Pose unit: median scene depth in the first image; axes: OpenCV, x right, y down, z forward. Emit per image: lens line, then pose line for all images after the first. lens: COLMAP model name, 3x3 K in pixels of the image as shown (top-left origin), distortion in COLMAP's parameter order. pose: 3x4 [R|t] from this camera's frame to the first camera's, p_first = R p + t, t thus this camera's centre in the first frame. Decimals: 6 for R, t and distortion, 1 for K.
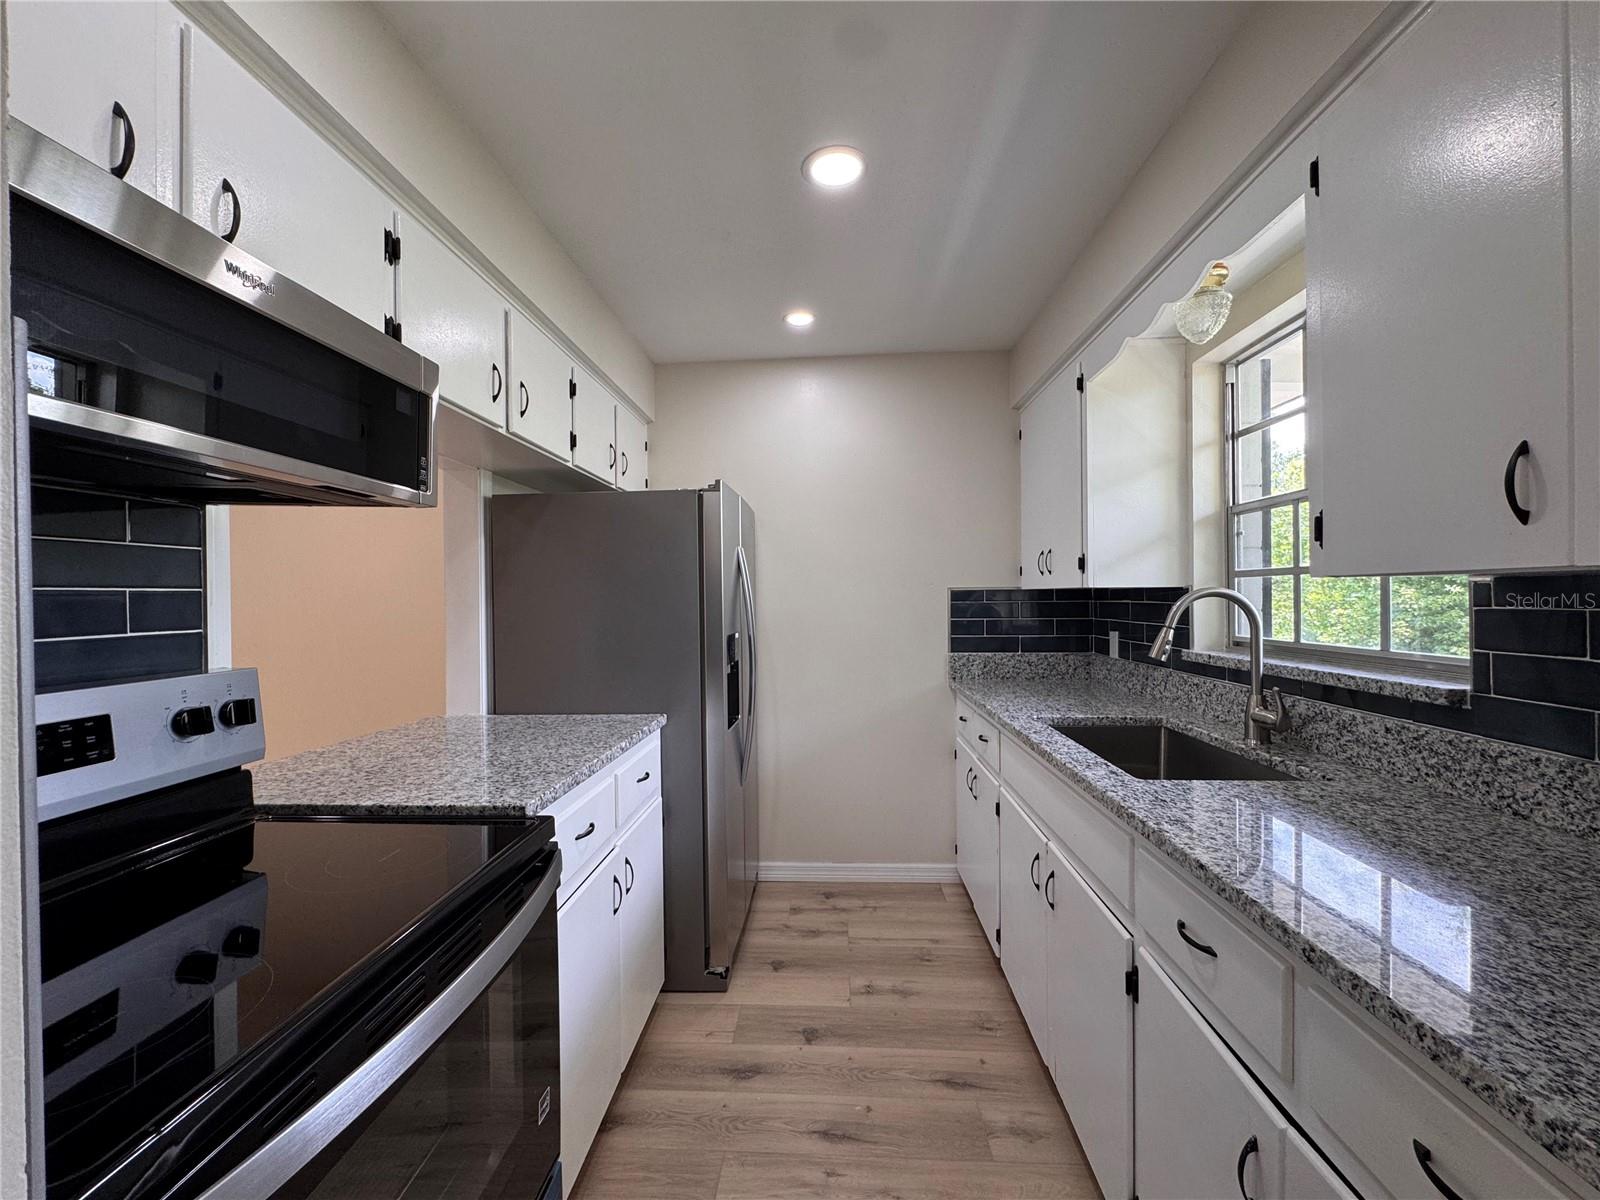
lens RADIAL K [[640.3, 0, 800.7], [0, 640.3, 599.7], [0, 0, 1]] dist [-0.004519, 0.000657]
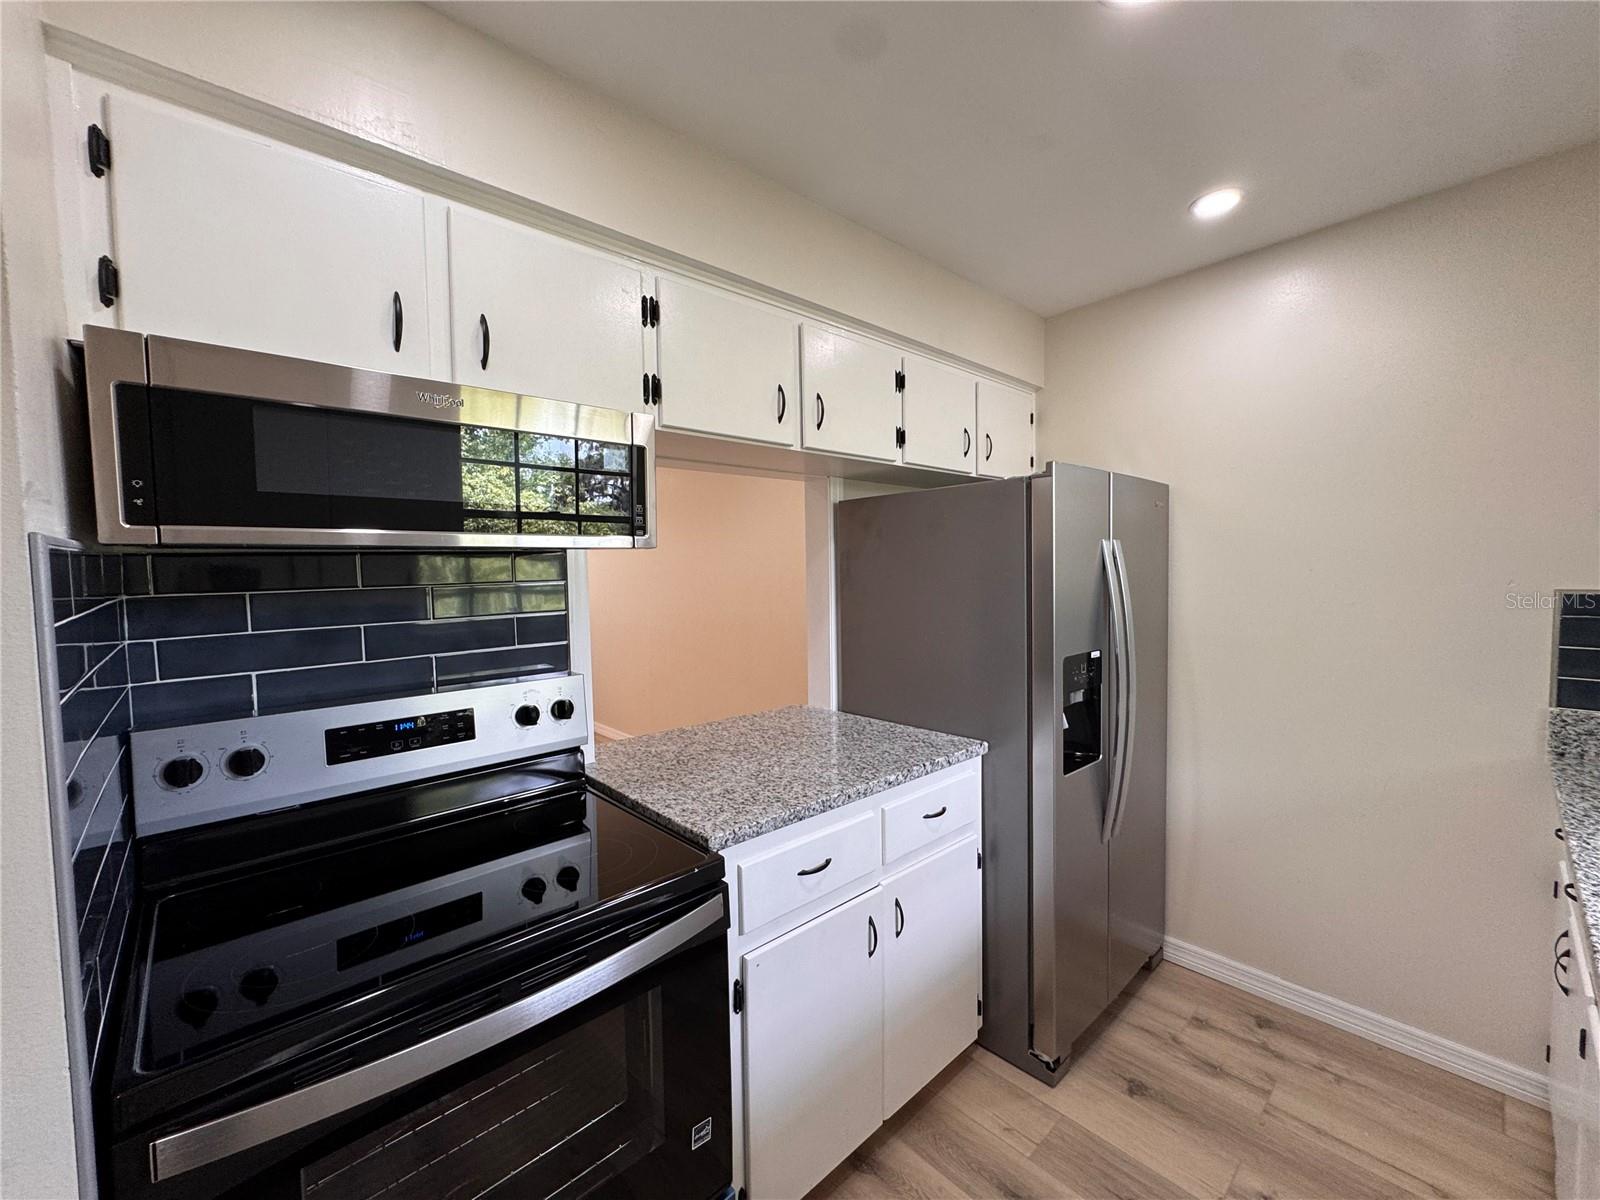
lens RADIAL K [[640.3, 0, 802.9], [0, 640.3, 597.1], [0, 0, 1]] dist [-0.004519, 0.000657]
pose [[0.714932, 0.030912, -0.698510, 0.214978], [0.007887, 0.998602, 0.052265, -0.065670], [0.699149, -0.042875, 0.713689, 0.220653]]
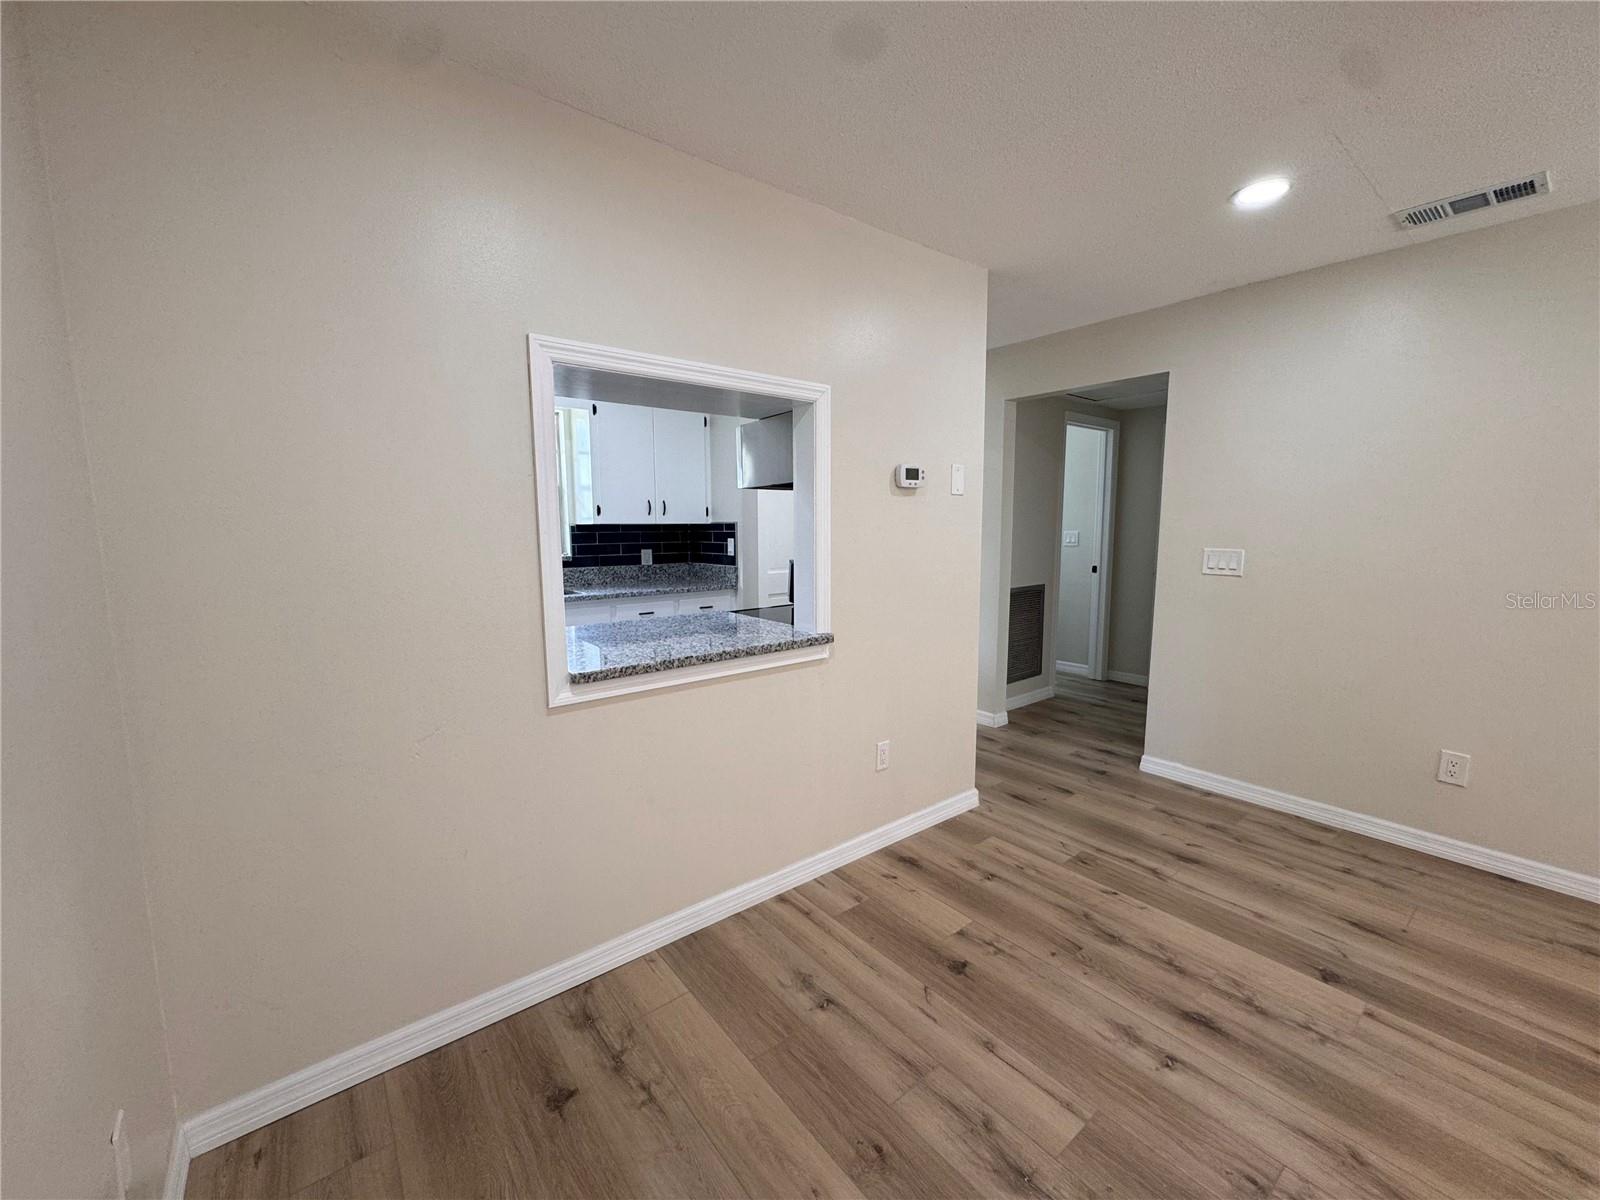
lens RADIAL K [[640.3, 0, 801.0], [0, 640.3, 602.7], [0, 0, 1]] dist [-0.004519, 0.000657]
pose [[-0.659208, -0.078624, 0.747839, -1.436354], [0.014872, 0.992961, 0.117505, -0.000555], [-0.751814, 0.088582, -0.653398, 1.365848]]
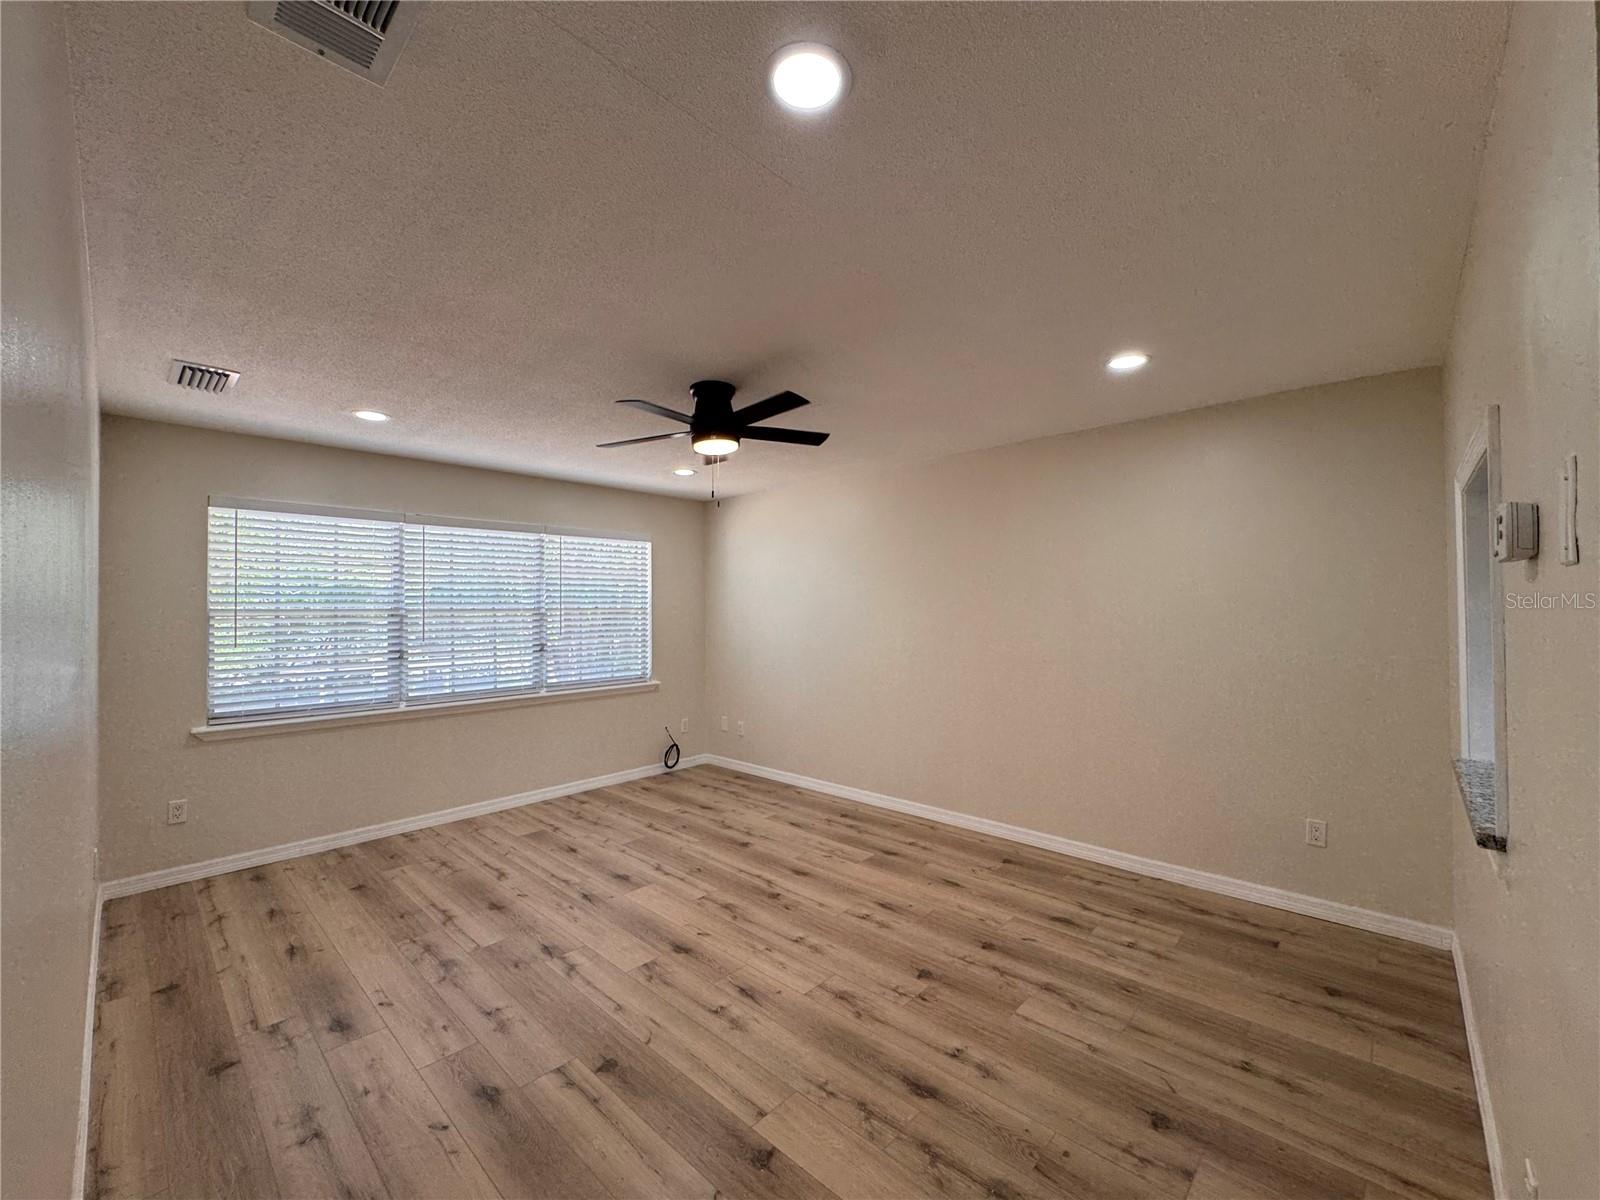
lens RADIAL K [[640.3, 0, 804.3], [0, 640.3, 607.2], [0, 0, 1]] dist [-0.004519, 0.000657]
pose [[0.766706, 0.004237, -0.641984, -0.744091], [-0.005104, 0.999987, 0.000504, -0.036160], [0.641978, 0.002891, 0.766718, -0.341179]]
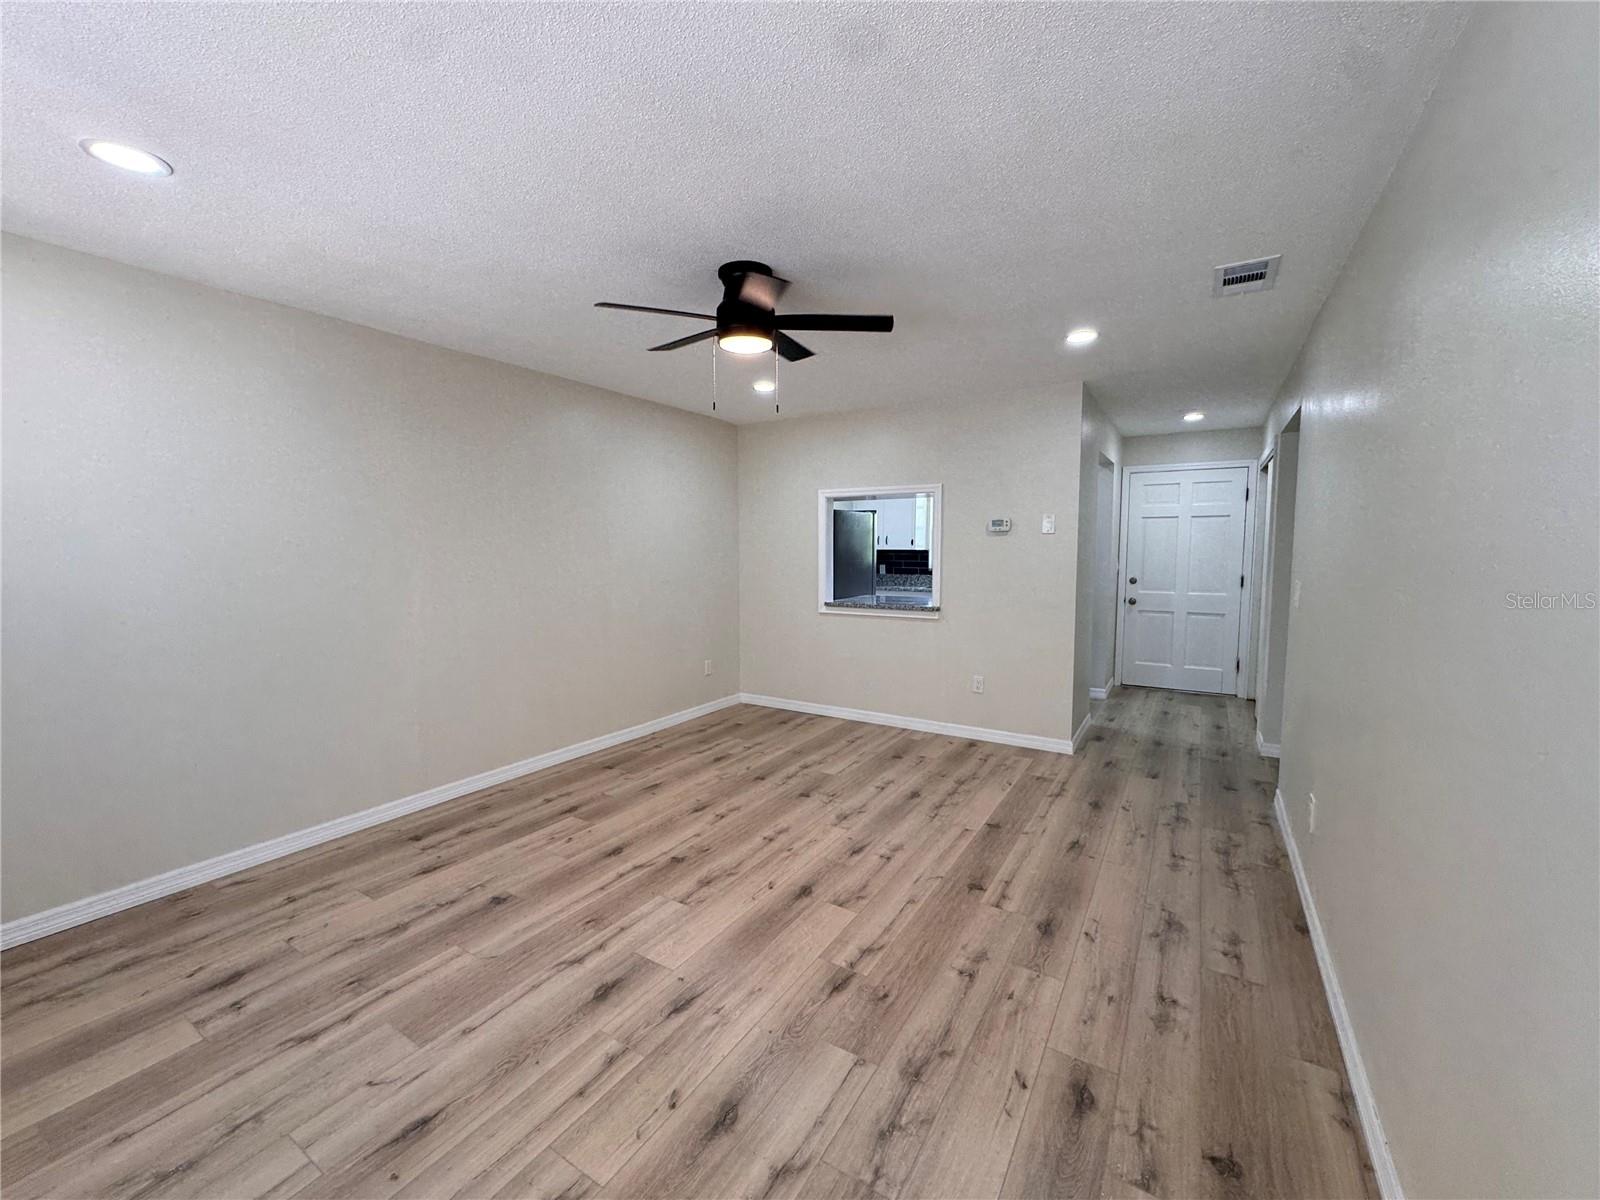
lens RADIAL K [[640.3, 0, 795.2], [0, 640.3, 599.2], [0, 0, 1]] dist [-0.004519, 0.000657]
pose [[0.490077, -0.059645, 0.869636, -2.827019], [-0.002207, 0.997568, 0.069664, 0.006659], [-0.871676, -0.036060, 0.488754, -0.074916]]
